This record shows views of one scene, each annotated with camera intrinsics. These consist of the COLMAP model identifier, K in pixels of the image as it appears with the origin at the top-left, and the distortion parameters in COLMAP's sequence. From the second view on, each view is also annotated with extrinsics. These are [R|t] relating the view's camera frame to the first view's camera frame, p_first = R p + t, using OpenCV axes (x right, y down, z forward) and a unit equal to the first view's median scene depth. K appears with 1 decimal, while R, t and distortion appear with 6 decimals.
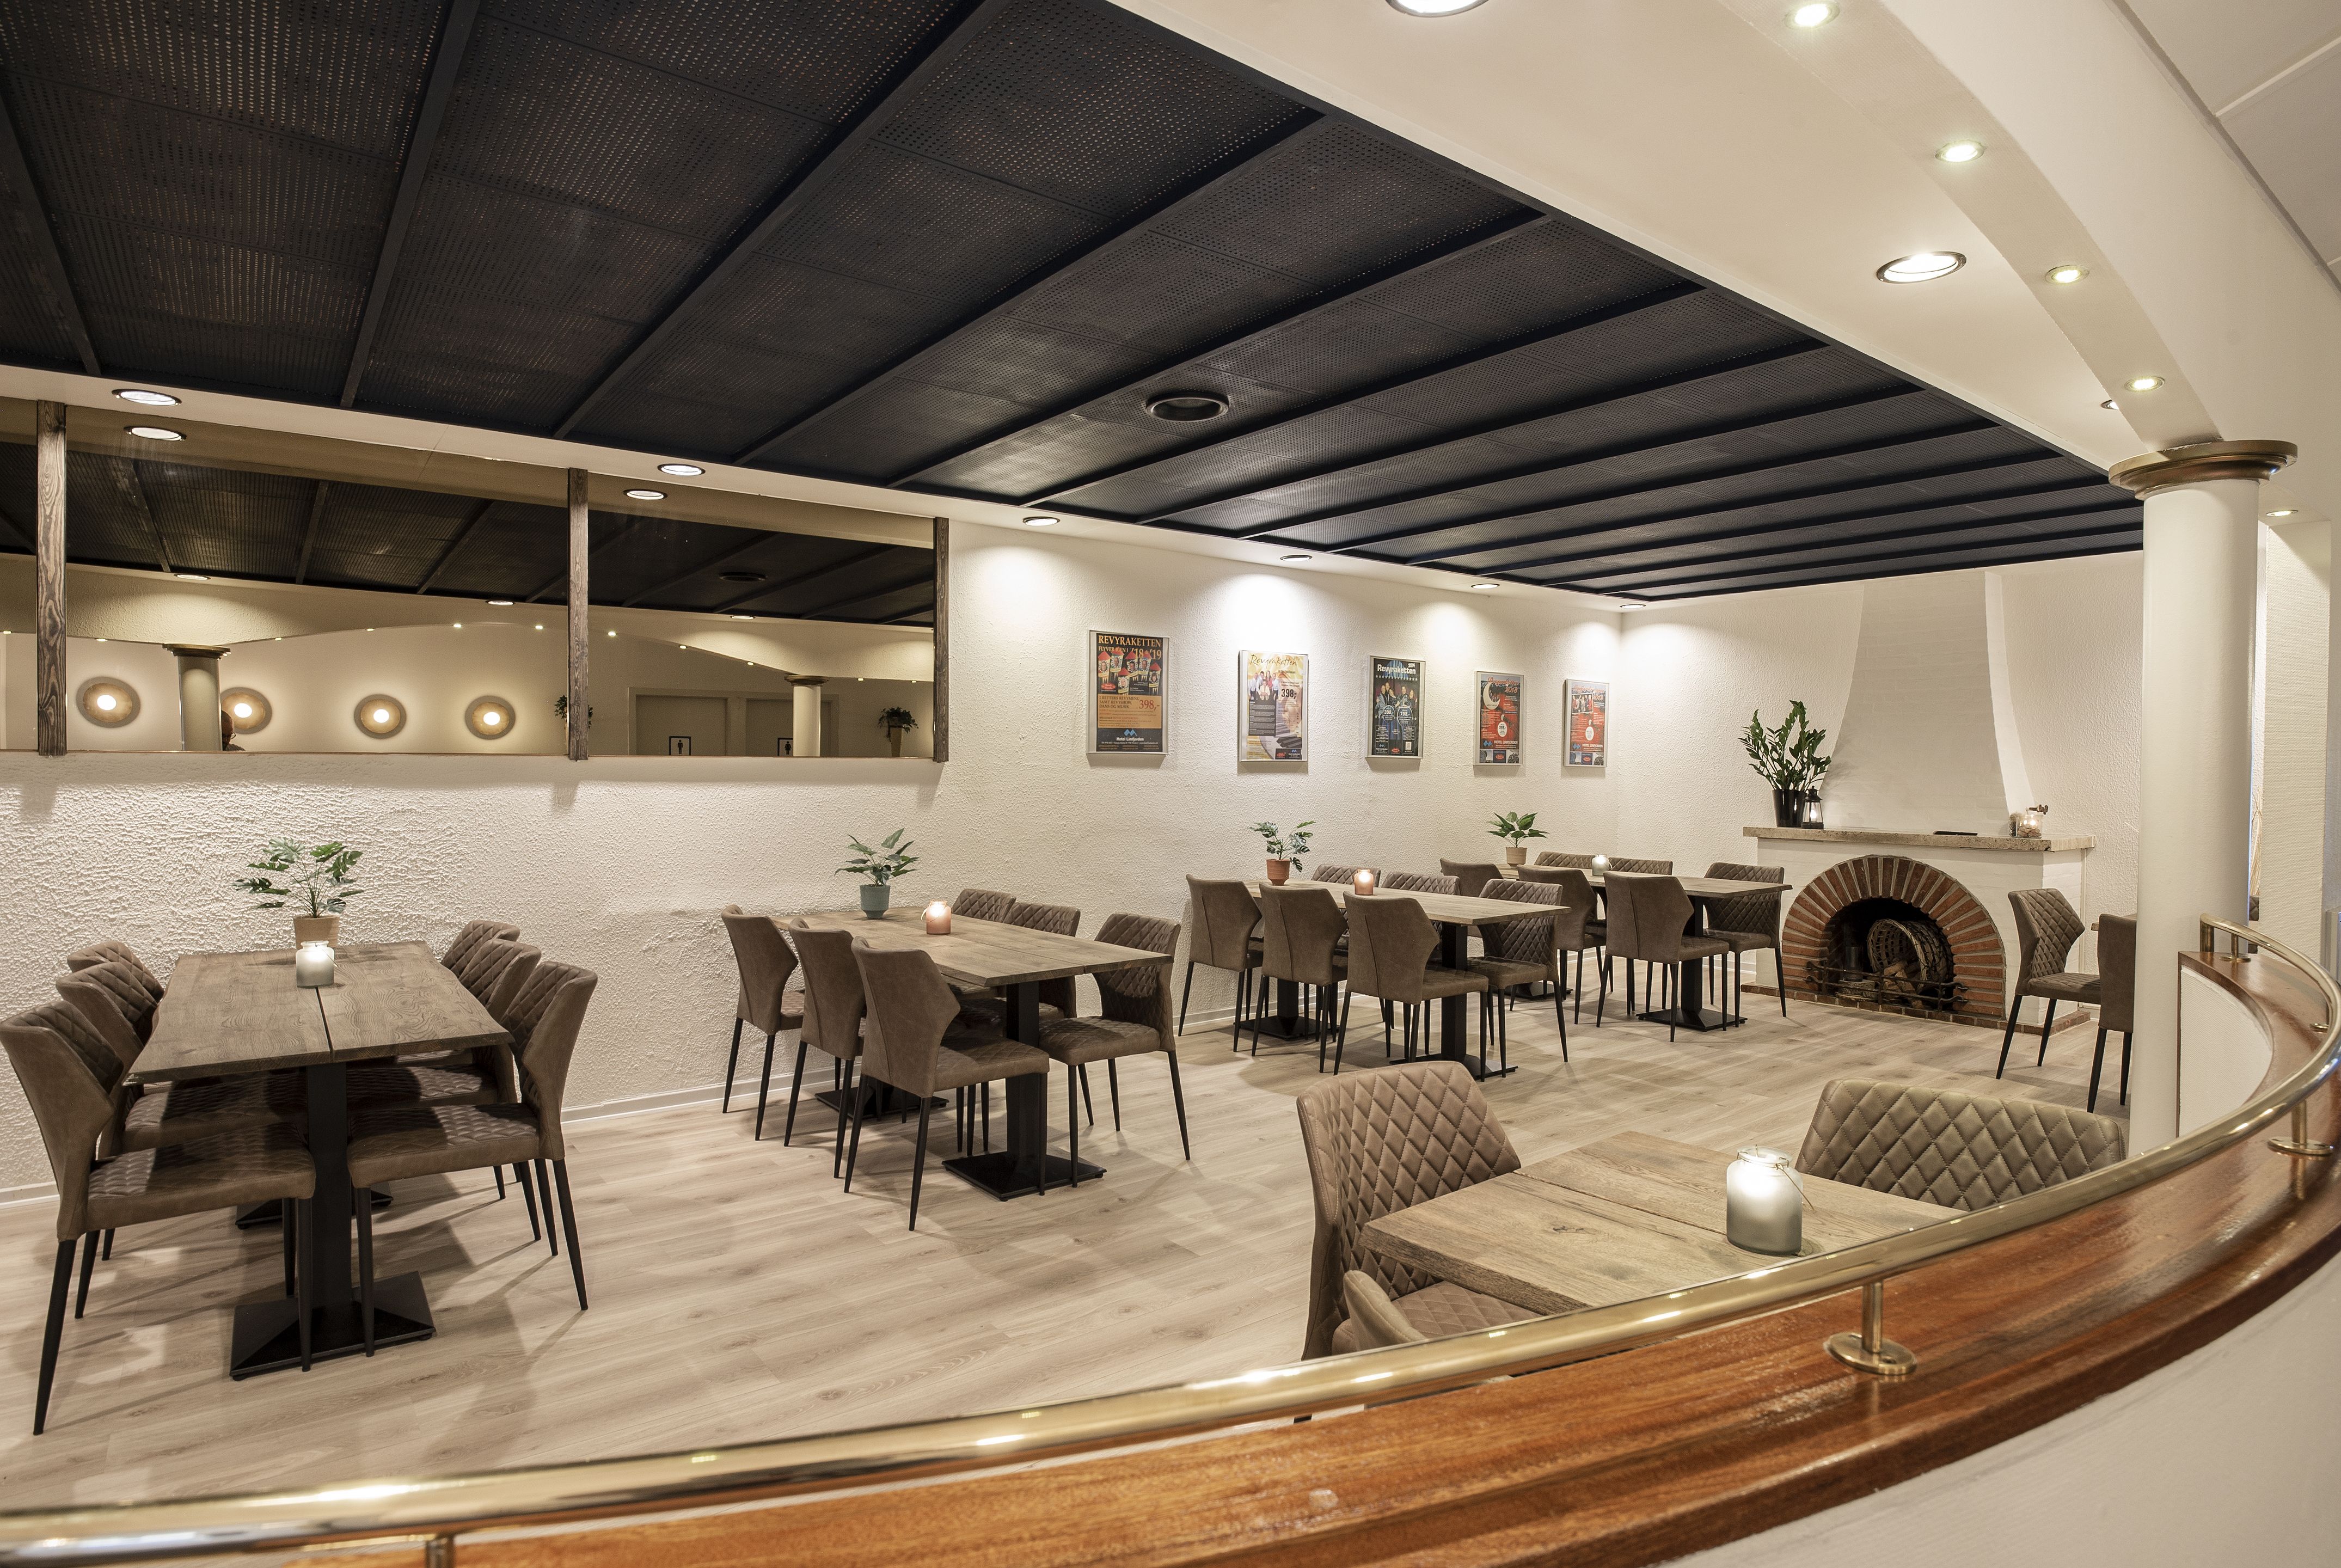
lens RADIAL K [[1219.6, 0, 1125.8], [0, 1219.6, 803.5], [0, 0, 1]] dist [-0.023937, -0.000737]
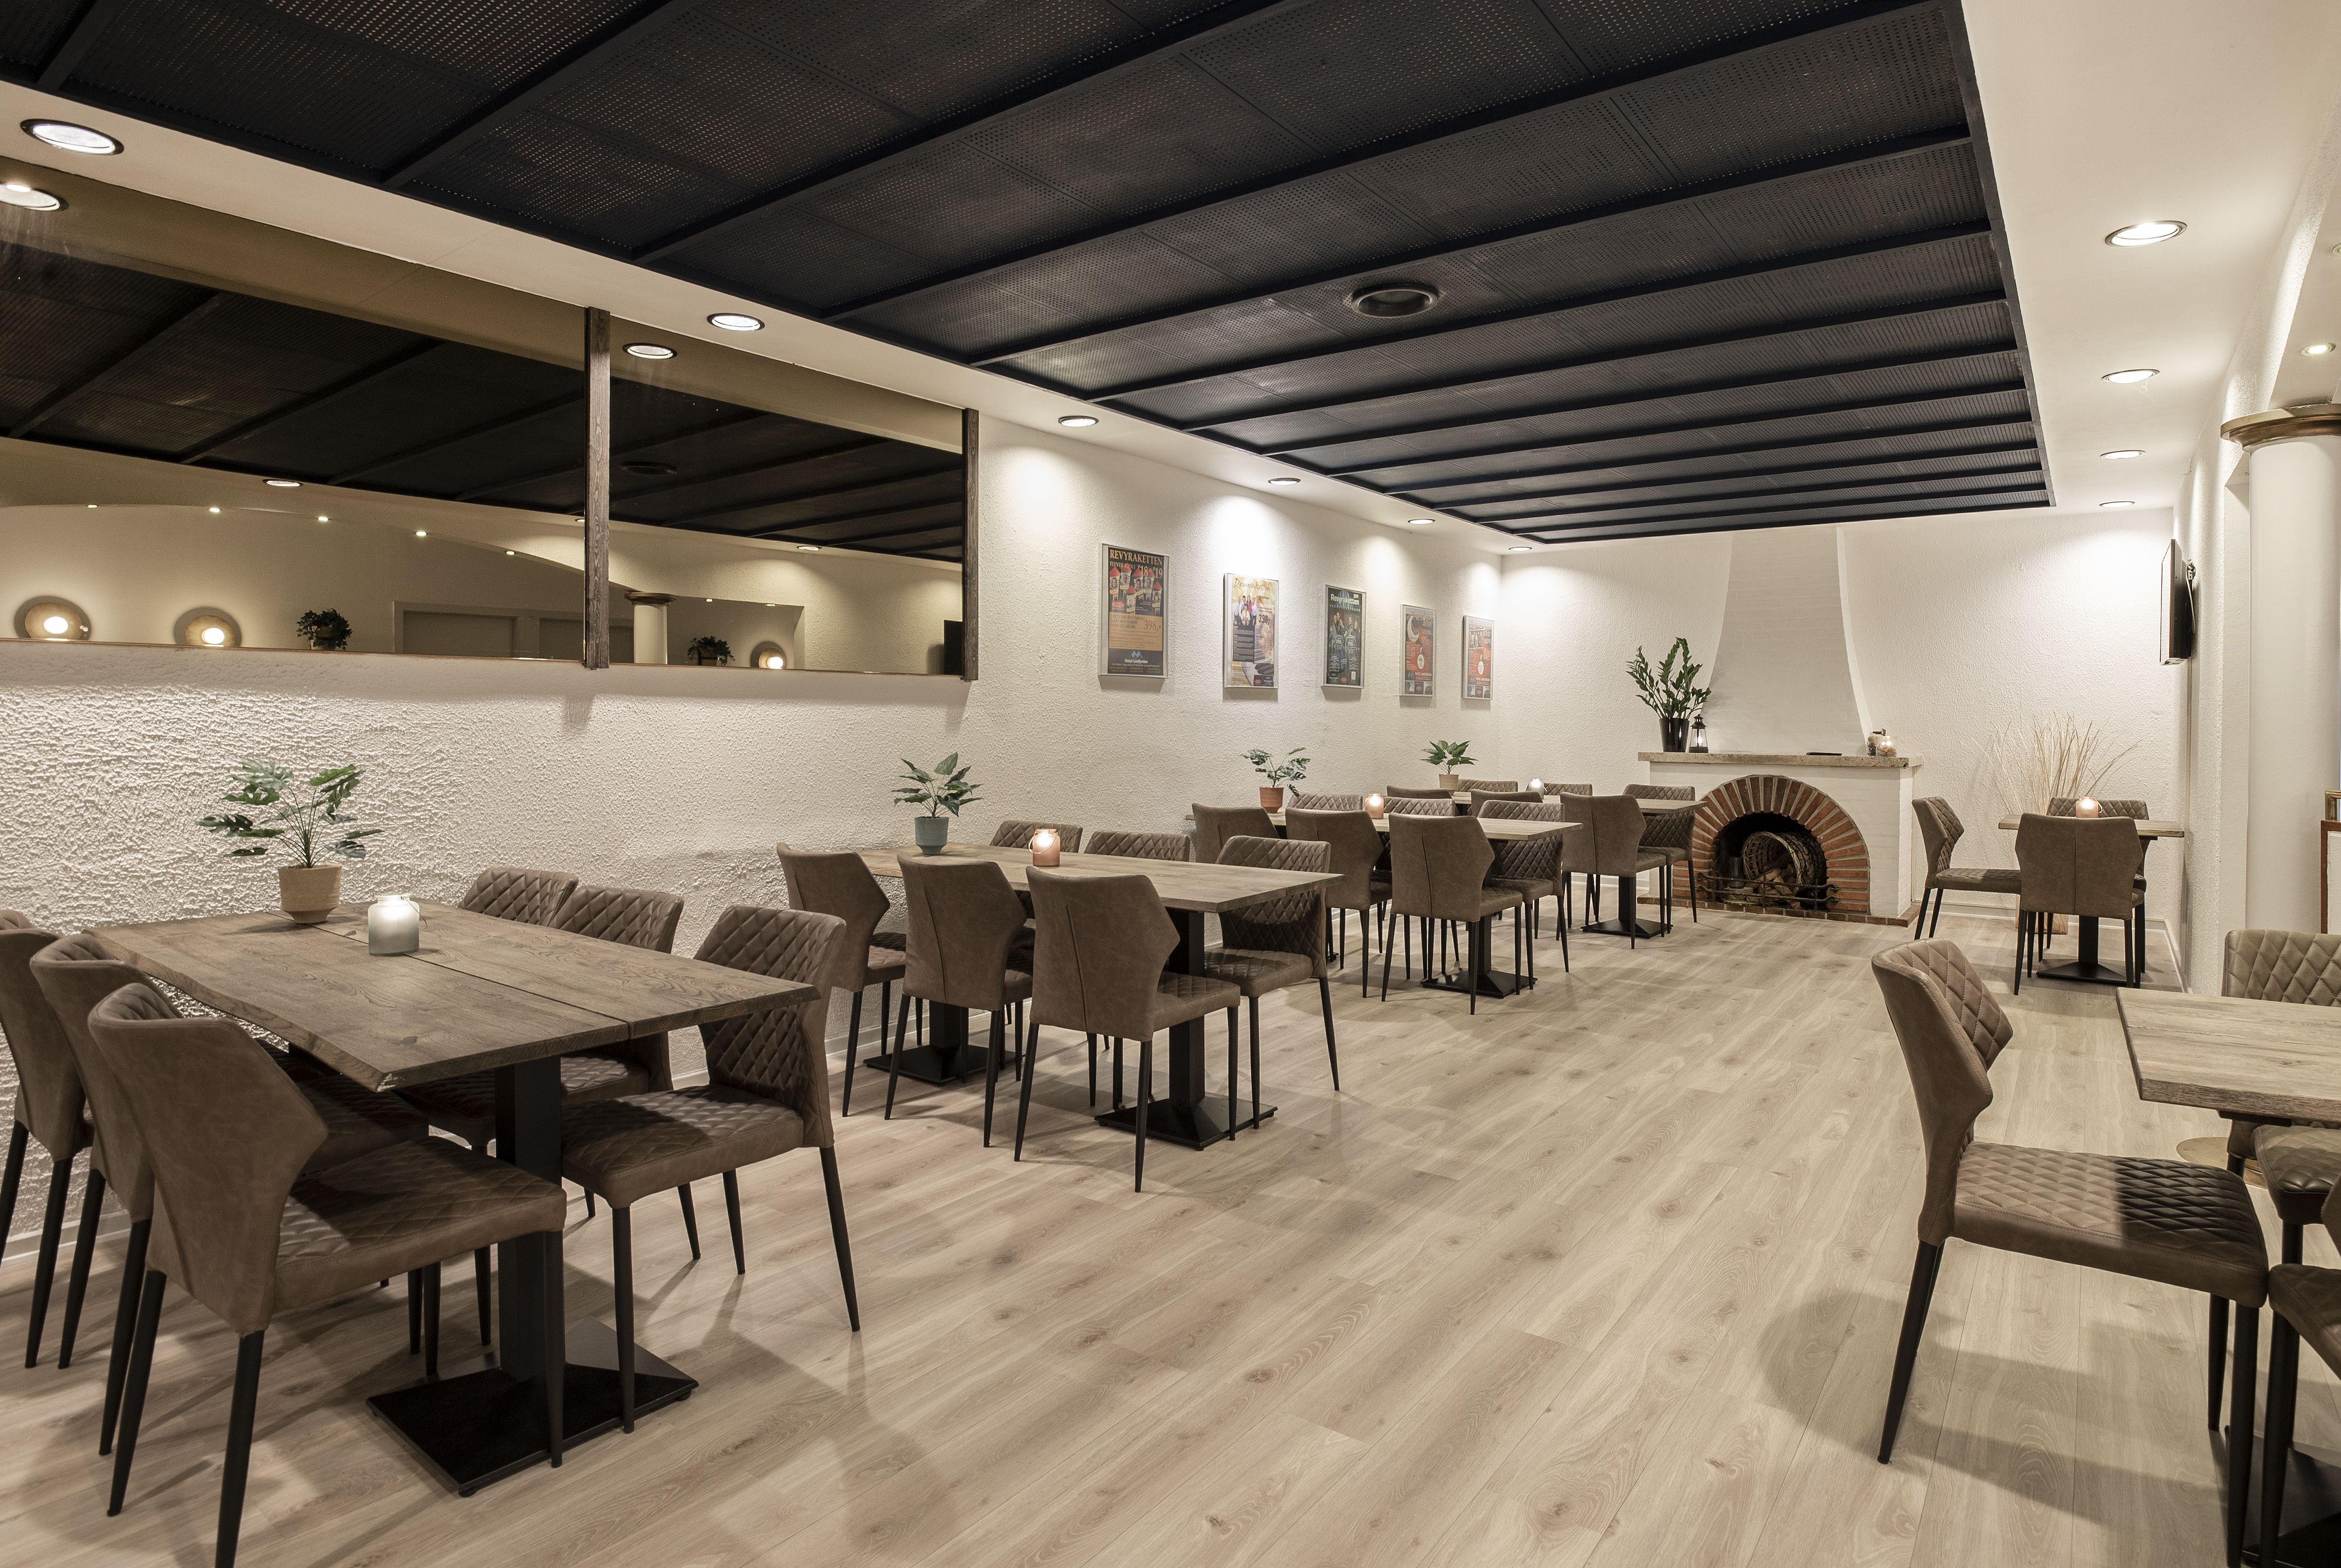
lens RADIAL K [[1234.3, 0, 1208.0], [0, 1234.3, 738.6], [0, 0, 1]] dist [-0.022302, -0.000980]
pose [[0.952347, -0.006059, 0.304955, -0.230343], [0.009888, 0.999890, -0.011014, 0.017850], [-0.304855, 0.013505, 0.952303, 0.072085]]
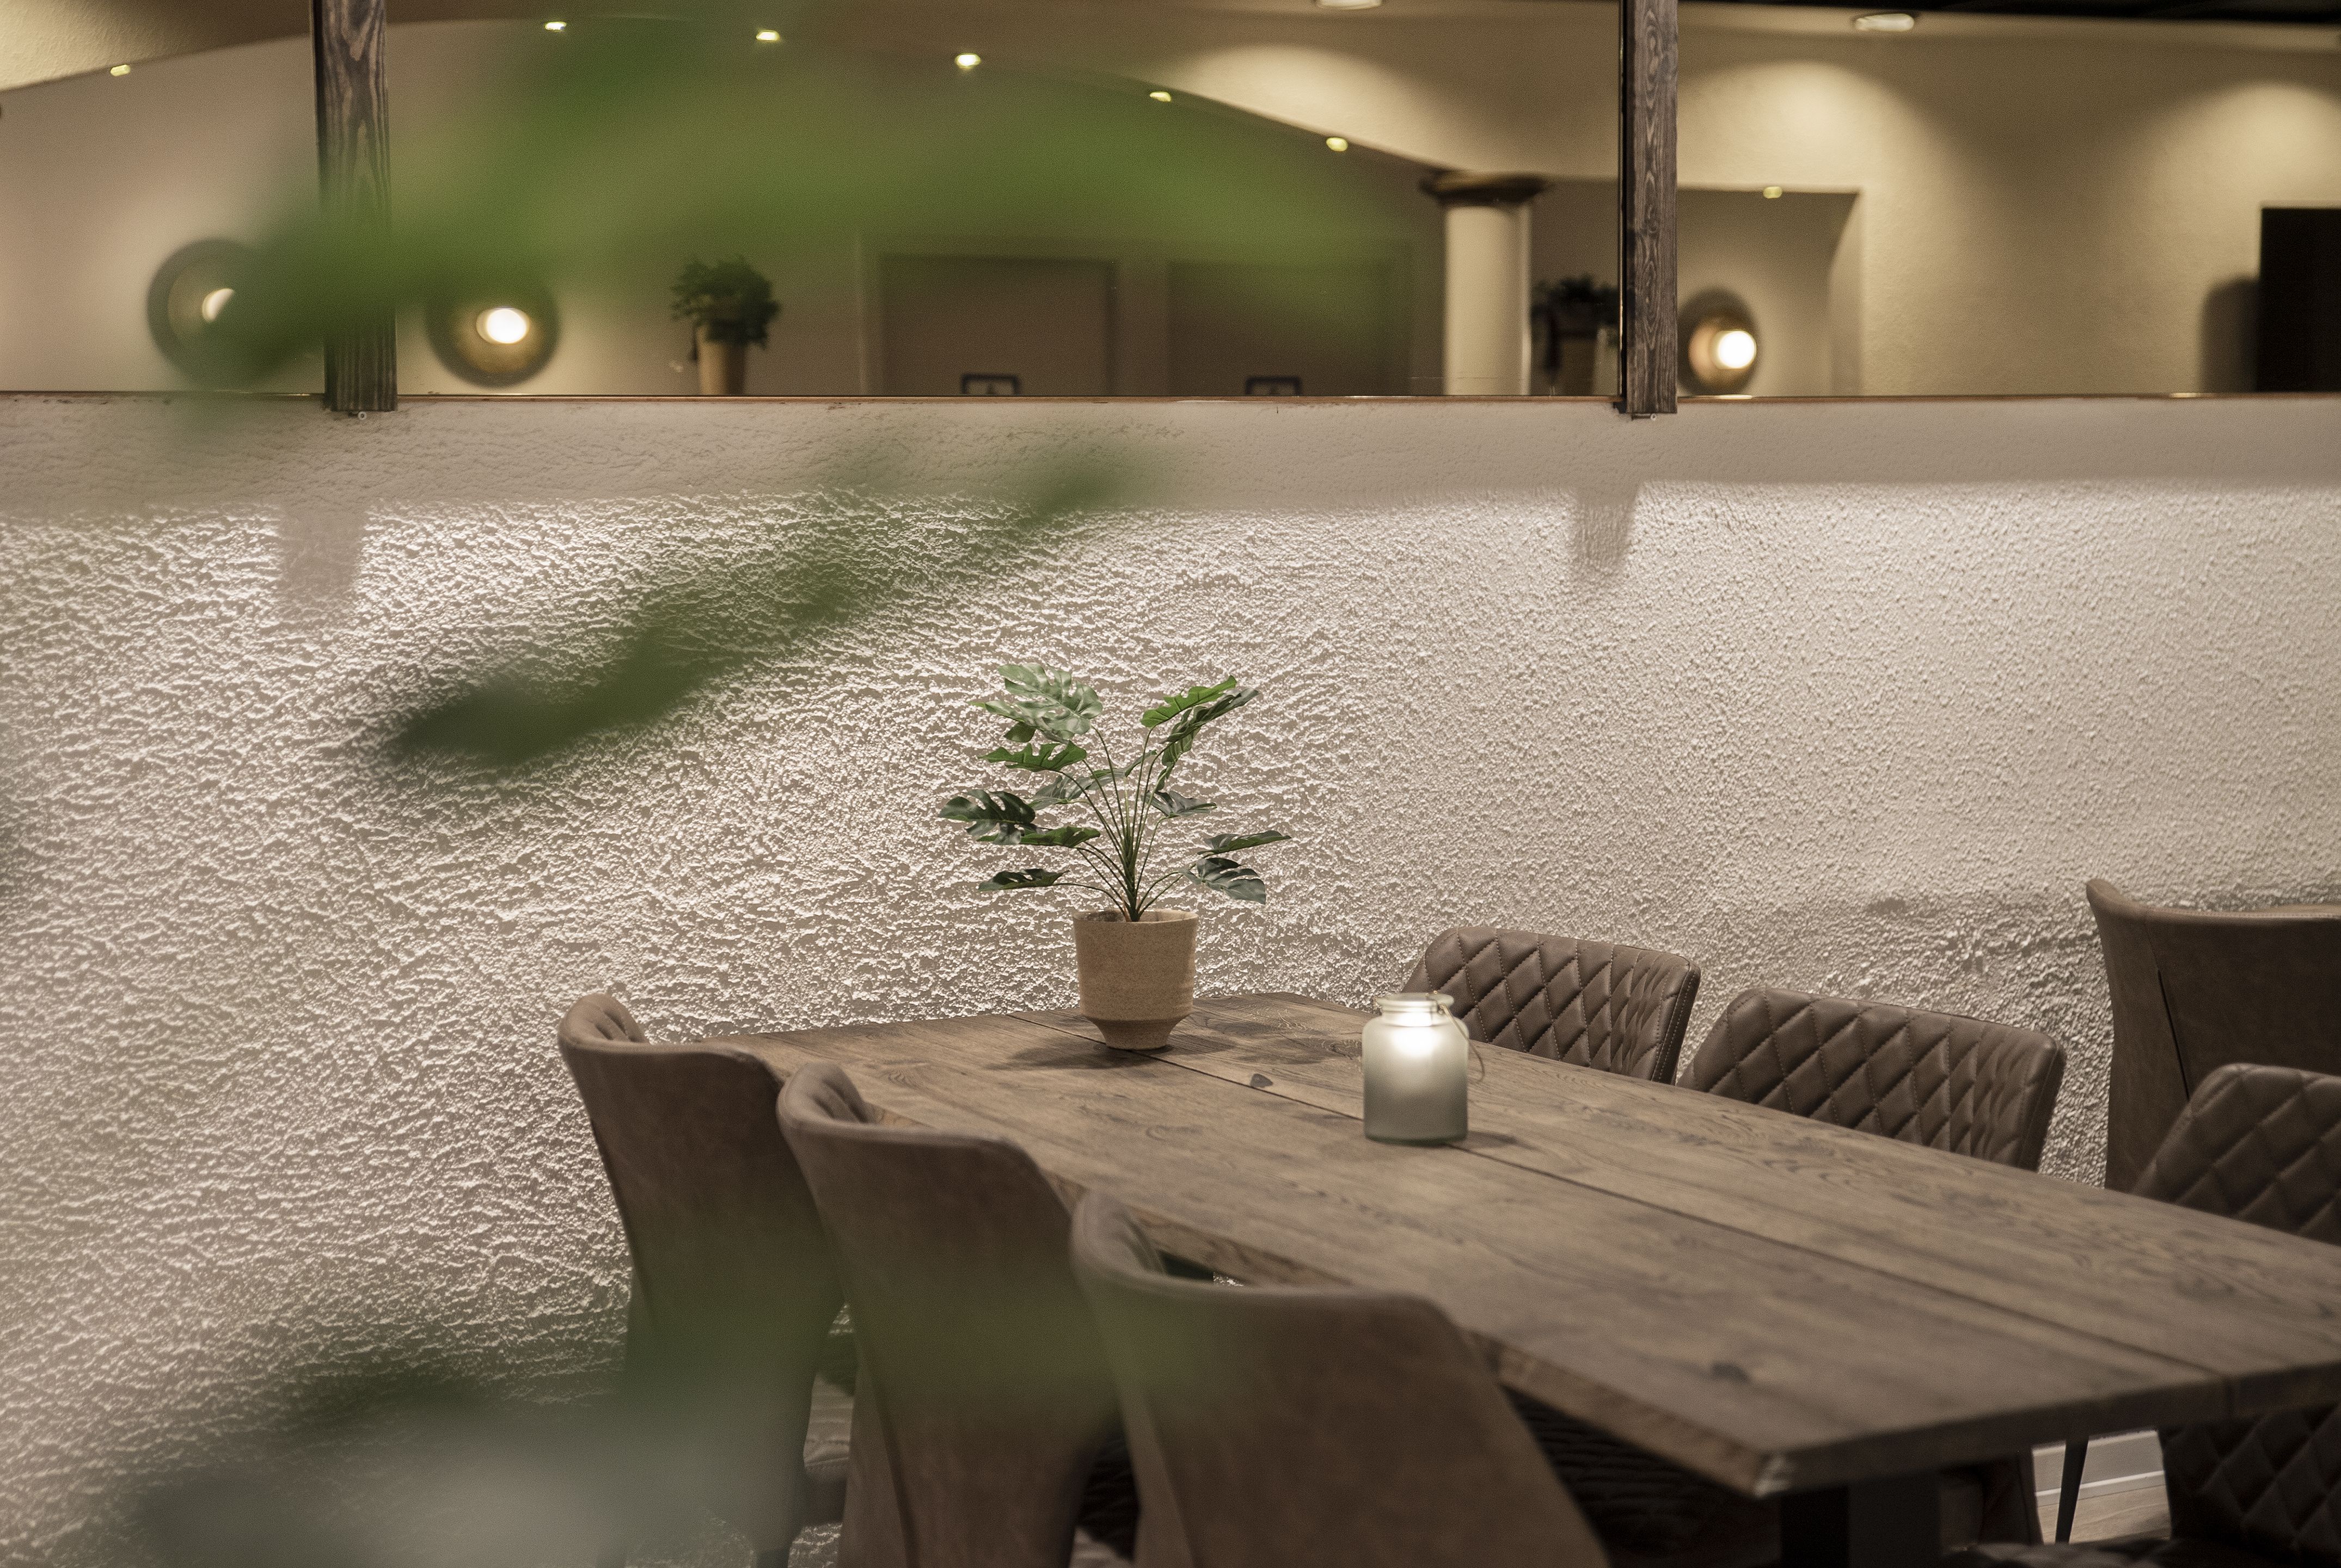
lens RADIAL K [[3577.0, 0, 1170.5], [0, 3577.0, 784.0], [0, 0, 1]] dist [0.120308, -0.033467]
pose [[0.990936, -0.003473, -0.134286, -0.331115], [0.010457, 0.998627, 0.051334, 0.007418], [0.133924, -0.052273, 0.989612, 0.051187]]
